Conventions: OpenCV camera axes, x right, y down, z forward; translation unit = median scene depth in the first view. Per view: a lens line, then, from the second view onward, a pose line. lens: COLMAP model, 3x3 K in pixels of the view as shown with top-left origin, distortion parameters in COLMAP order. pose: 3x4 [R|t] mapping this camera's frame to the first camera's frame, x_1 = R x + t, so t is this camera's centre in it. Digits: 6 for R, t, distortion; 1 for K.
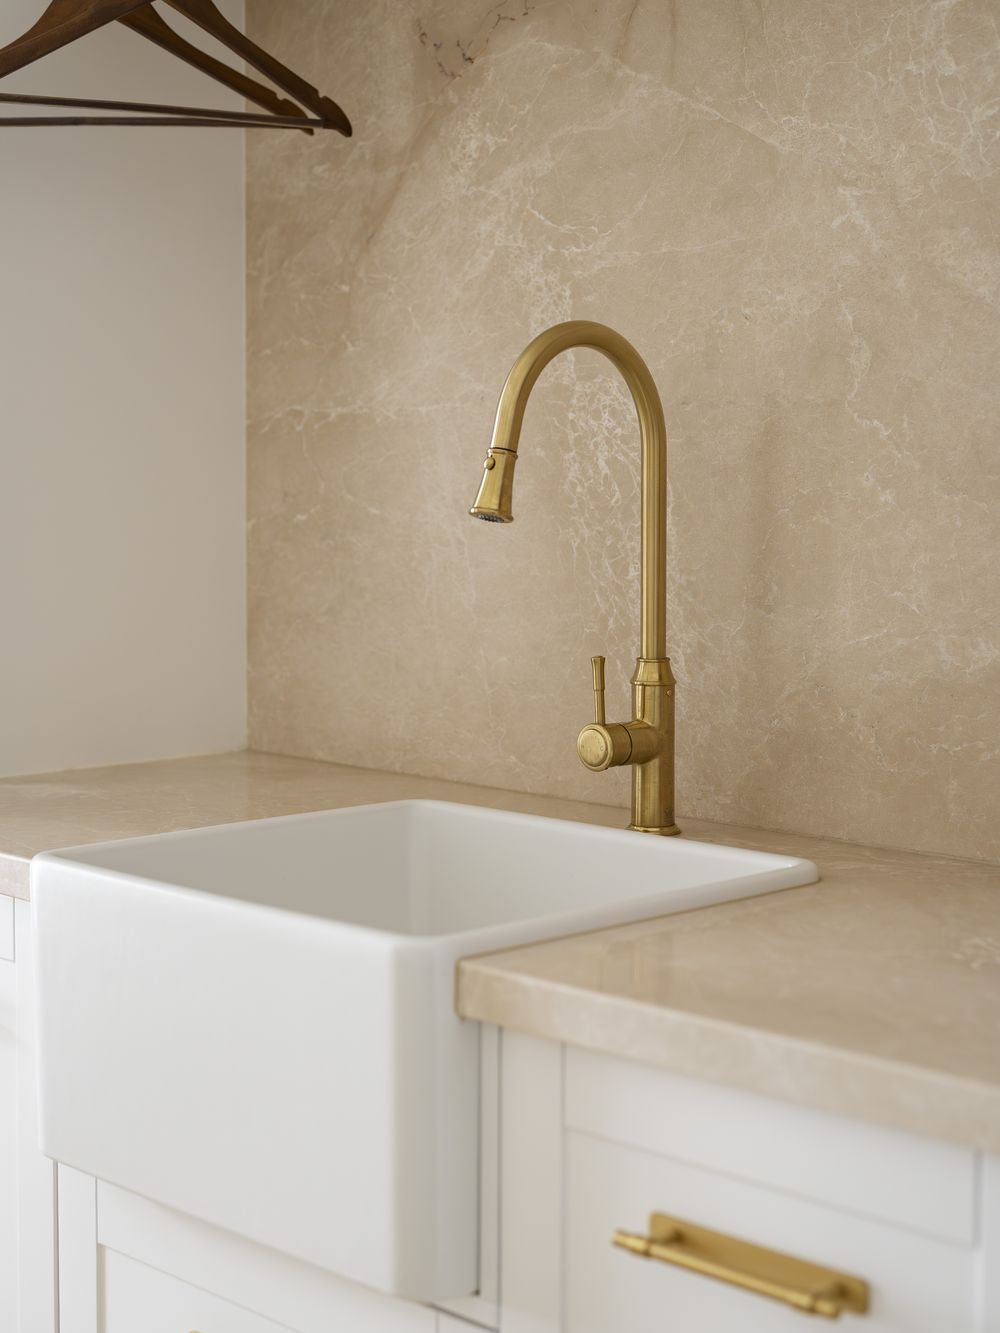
lens RADIAL K [[2169.3, 0, 500.0], [0, 2169.3, 666.5], [0, 0, 1]] dist [-0.024325, 0.134914]
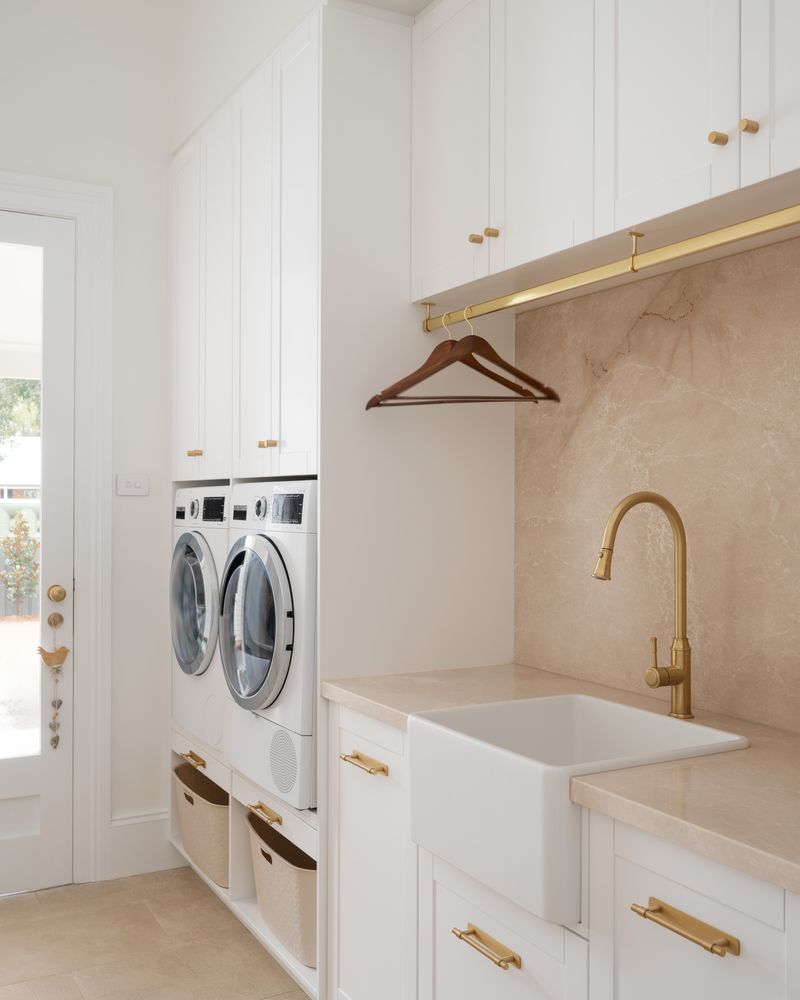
lens RADIAL K [[1041.1, 0, 400.0], [0, 1041.1, 500.0], [0, 0, 1]] dist [-0.011250, -0.005804]
pose [[0.956904, 0.000093, -0.290404, 0.103672], [-0.020650, 0.997490, -0.067725, -0.066516], [0.289669, 0.070803, 0.954505, -0.118794]]
